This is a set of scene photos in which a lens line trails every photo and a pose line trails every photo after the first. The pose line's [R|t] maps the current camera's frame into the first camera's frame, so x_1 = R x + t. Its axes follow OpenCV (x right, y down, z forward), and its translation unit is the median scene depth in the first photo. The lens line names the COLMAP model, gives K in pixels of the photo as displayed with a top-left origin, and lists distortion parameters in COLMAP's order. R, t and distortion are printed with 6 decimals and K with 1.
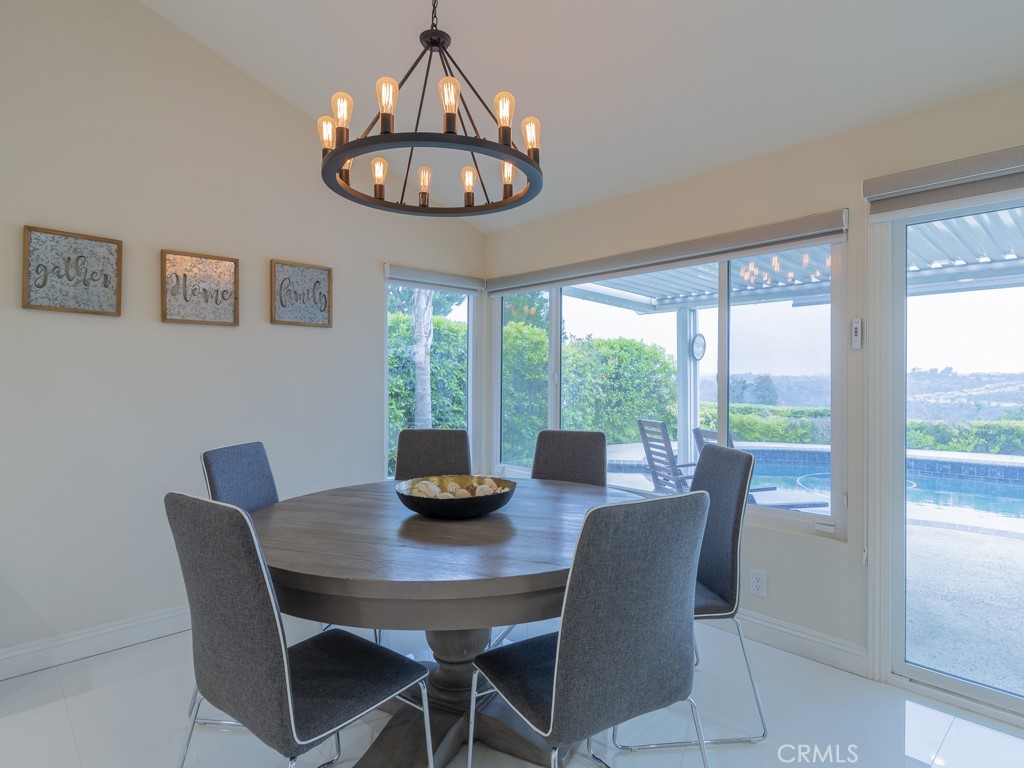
lens RADIAL K [[566.2, 0, 509.6], [0, 566.2, 380.4], [0, 0, 1]] dist [-0.002597, 0.000504]
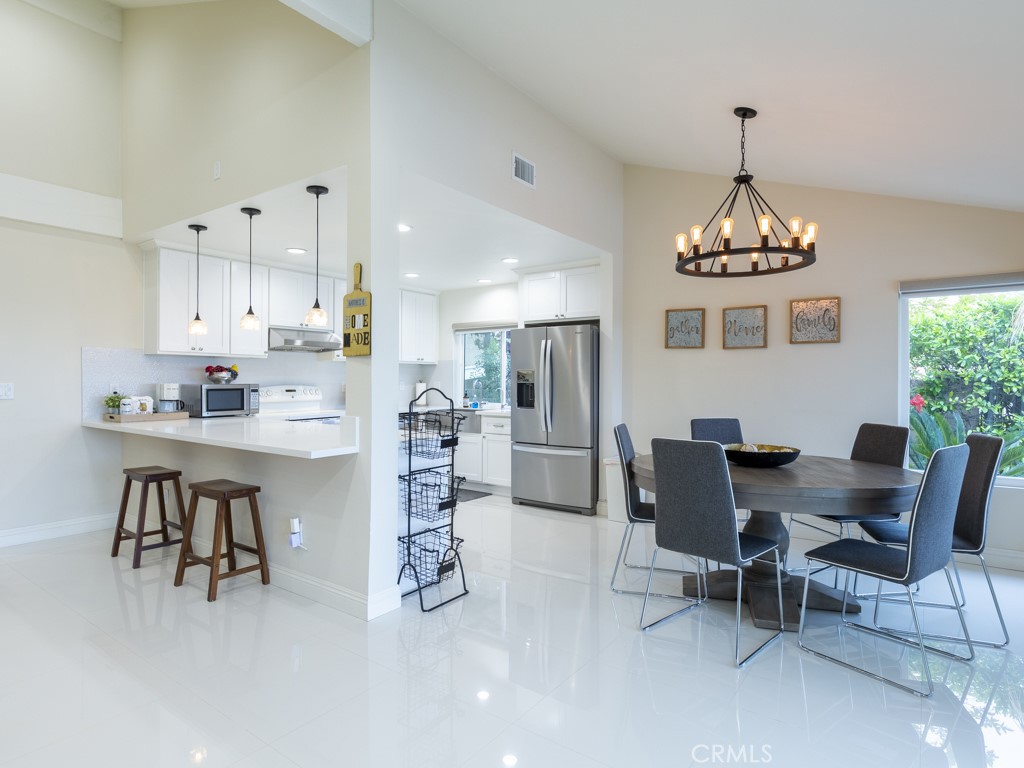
lens RADIAL K [[566.2, 0, 509.6], [0, 566.2, 380.4], [0, 0, 1]] dist [-0.002597, 0.000504]
pose [[0.181198, -0.000419, -0.983446, 0.409976], [-0.004429, 0.999989, -0.001242, -0.000761], [0.983437, 0.004581, 0.181195, 0.011561]]
